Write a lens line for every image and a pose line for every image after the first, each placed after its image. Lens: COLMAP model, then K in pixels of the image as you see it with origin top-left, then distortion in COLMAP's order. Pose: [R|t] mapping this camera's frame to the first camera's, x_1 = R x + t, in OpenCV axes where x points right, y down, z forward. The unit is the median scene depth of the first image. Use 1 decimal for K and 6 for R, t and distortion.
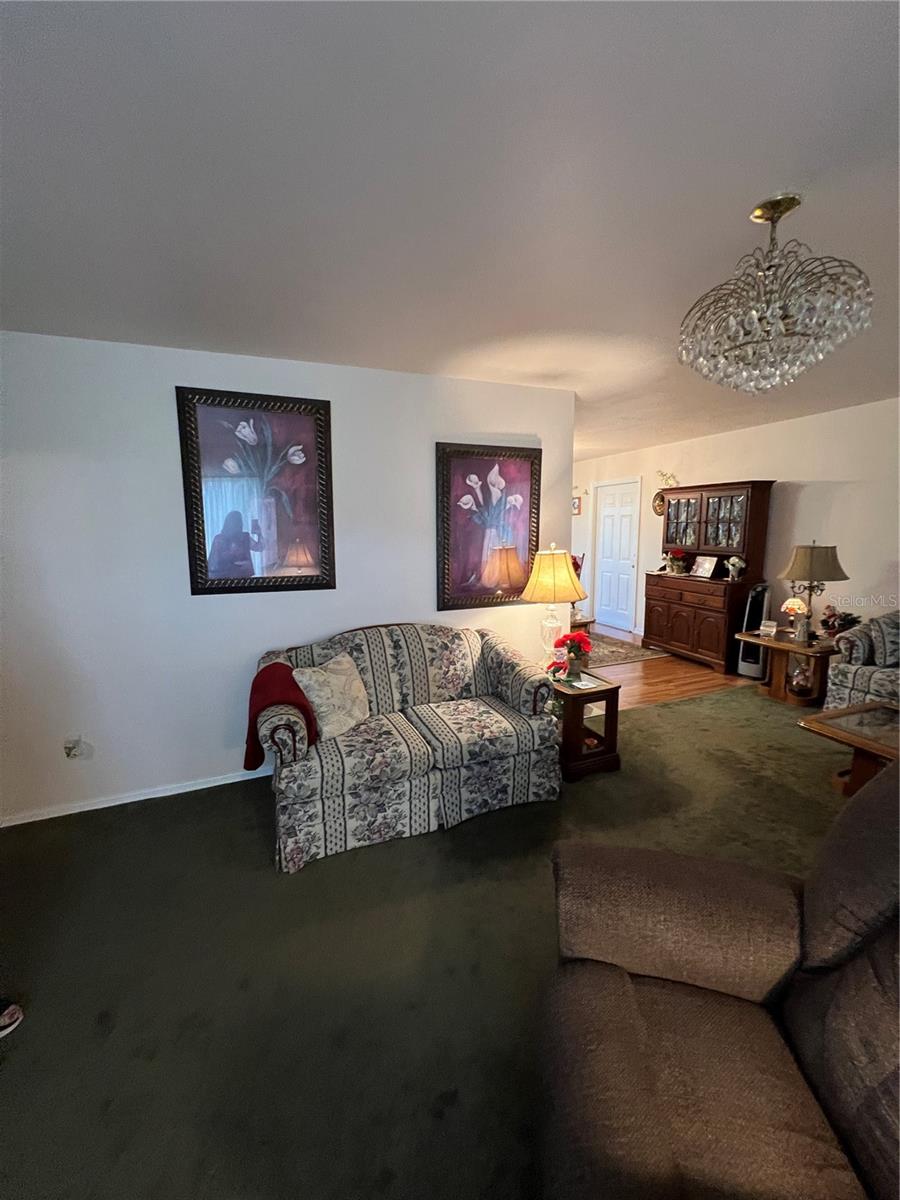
lens RADIAL K [[479.9, 0, 450.8], [0, 479.9, 598.6], [0, 0, 1]] dist [-0.001765, -0.000788]
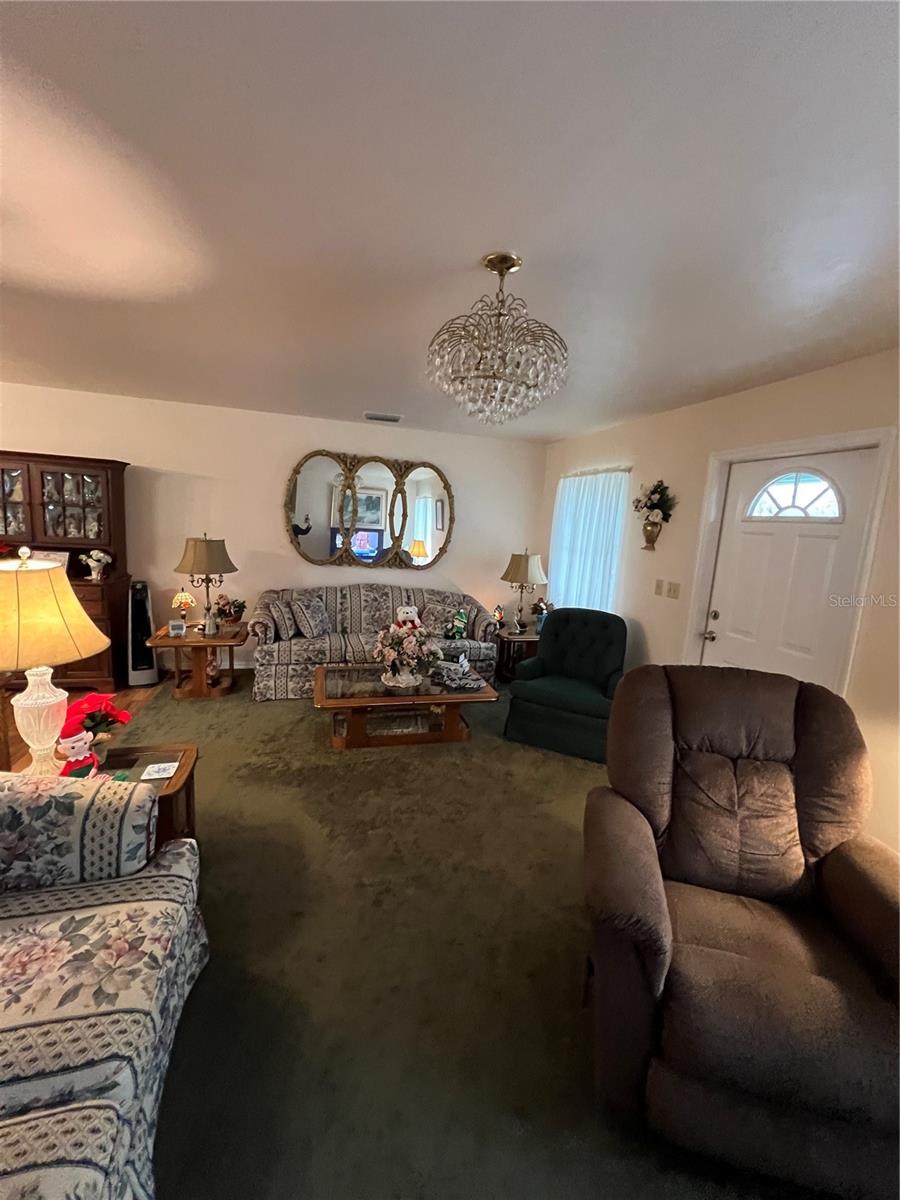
lens RADIAL K [[479.9, 0, 450.1], [0, 479.9, 596.8], [0, 0, 1]] dist [-0.001765, -0.000788]
pose [[0.100668, -0.132753, 0.986024, -0.272098], [0.091402, 0.988101, 0.123701, -0.089070], [-0.990713, 0.077672, 0.111604, 0.512516]]
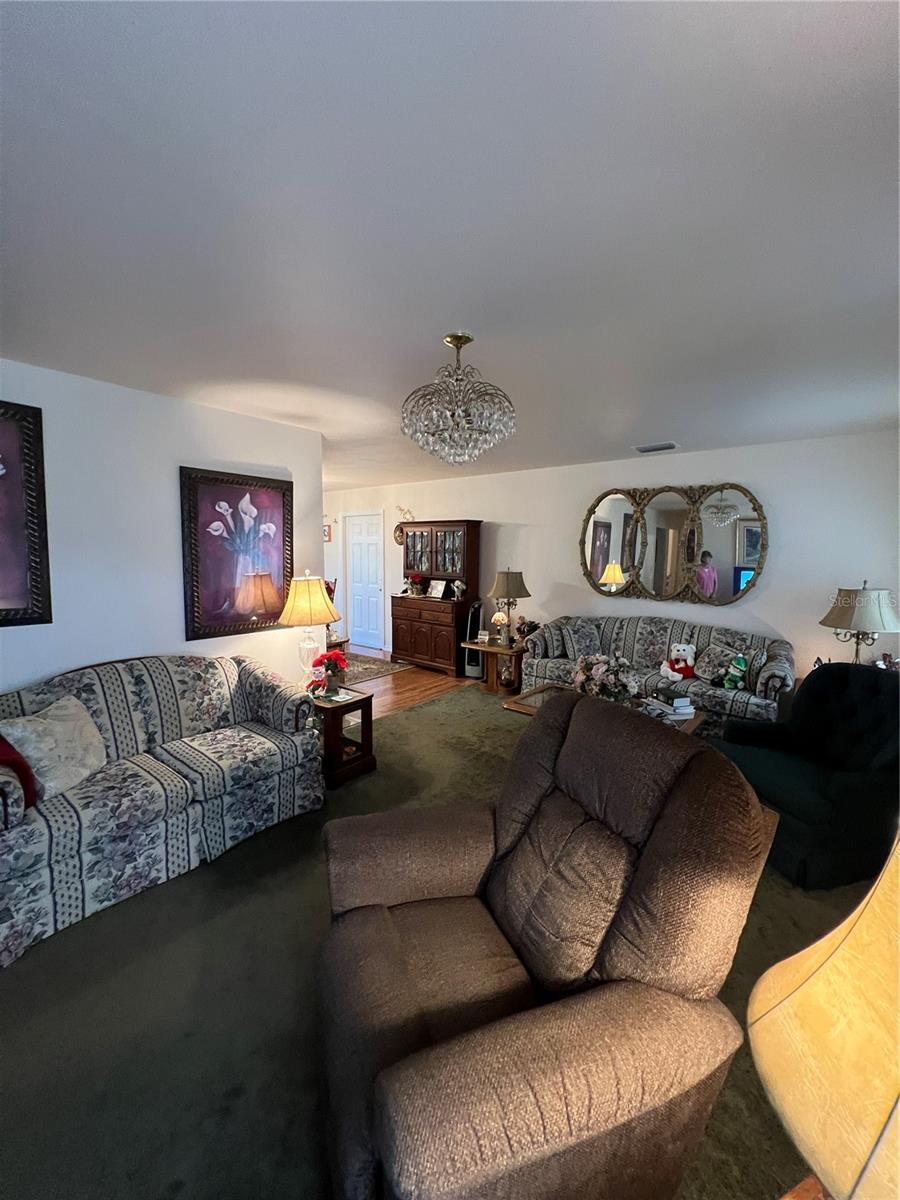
lens RADIAL K [[479.9, 0, 451.6], [0, 479.9, 597.6], [0, 0, 1]] dist [-0.001765, -0.000788]
pose [[0.874270, -0.027764, 0.484645, -0.028906], [0.053283, 0.997819, -0.038957, 0.005860], [-0.482506, 0.059882, 0.873843, -0.098556]]
